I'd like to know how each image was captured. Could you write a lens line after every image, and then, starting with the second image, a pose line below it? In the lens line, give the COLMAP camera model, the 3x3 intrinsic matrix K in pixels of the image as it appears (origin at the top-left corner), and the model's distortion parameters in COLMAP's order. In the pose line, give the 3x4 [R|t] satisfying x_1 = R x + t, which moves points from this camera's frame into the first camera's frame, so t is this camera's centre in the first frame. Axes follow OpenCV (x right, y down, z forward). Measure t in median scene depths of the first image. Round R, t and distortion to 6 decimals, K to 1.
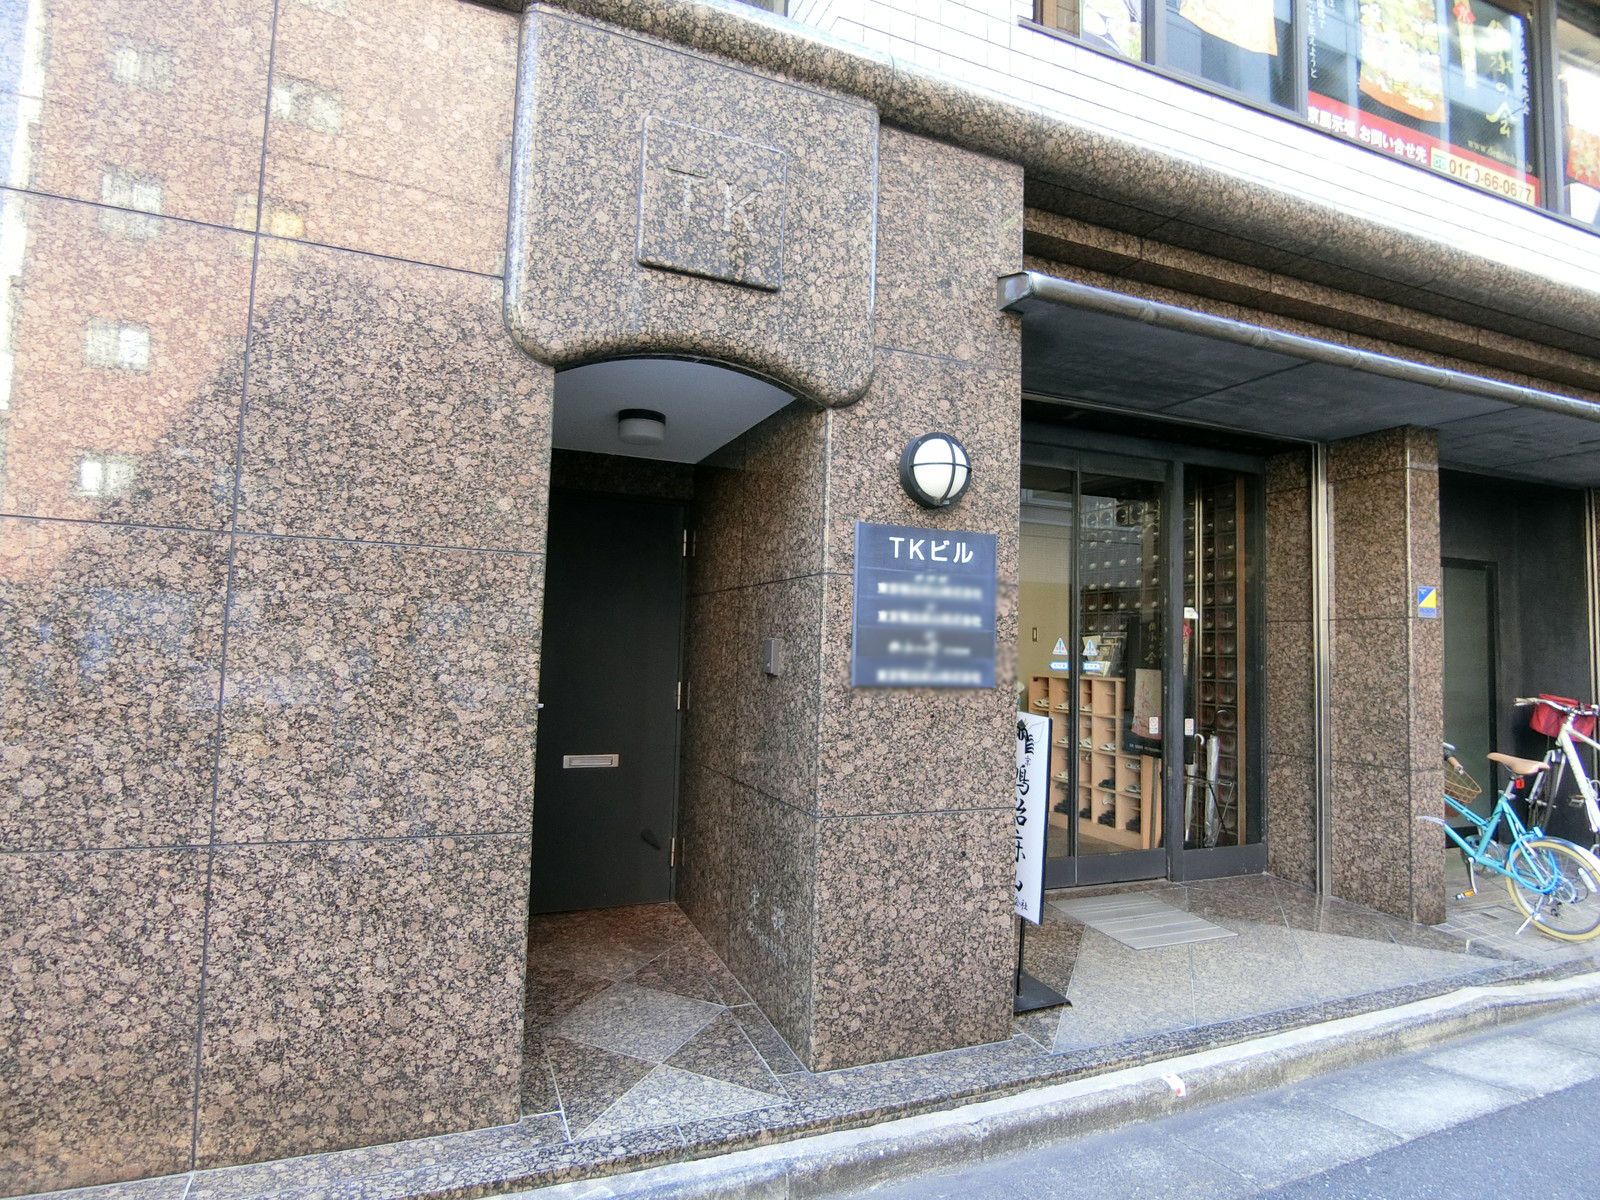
lens RADIAL K [[895.9, 0, 800.0], [0, 895.9, 600.0], [0, 0, 1]] dist [-0.020488, 0.000495]
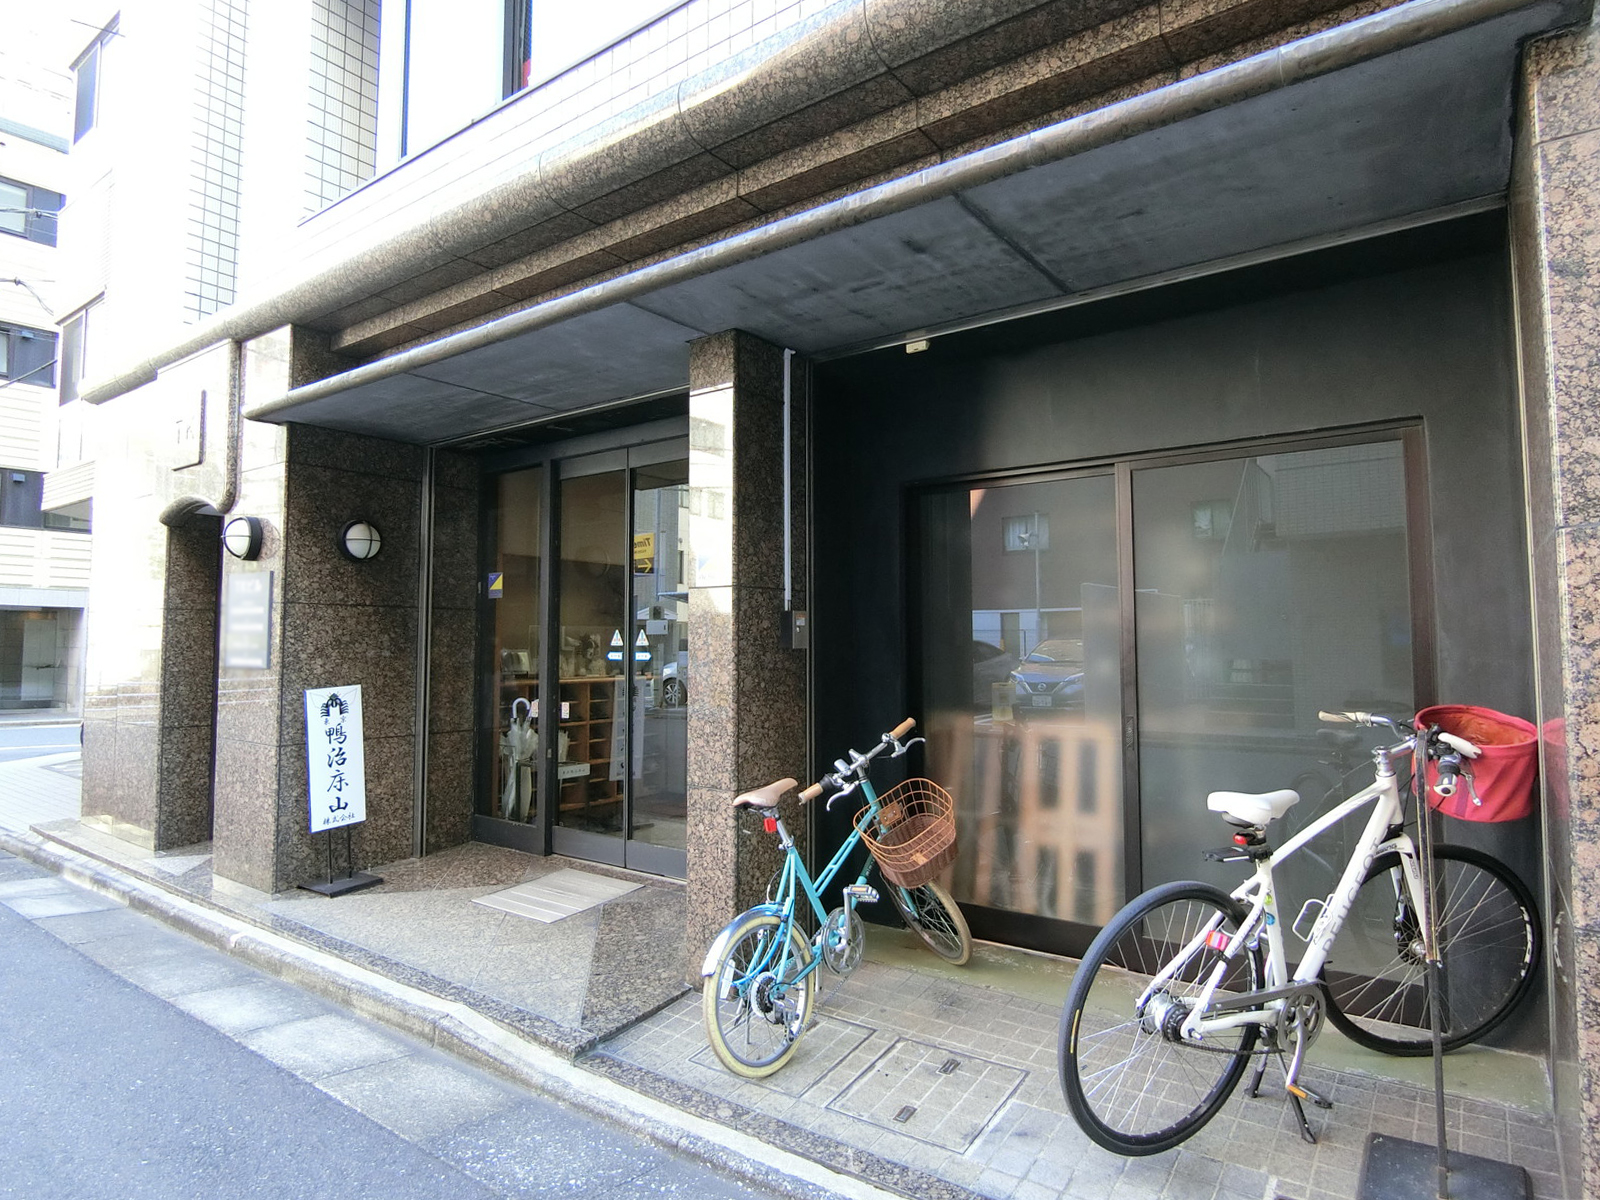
lens RADIAL K [[927.1, 0, 797.7], [0, 927.1, 593.4], [0, 0, 1]] dist [-0.019616, 0.000390]
pose [[0.505947, -0.071906, -0.859562, 2.101677], [0.064850, 0.996870, -0.045221, 0.098486], [0.860123, -0.032864, 0.509026, 0.980053]]
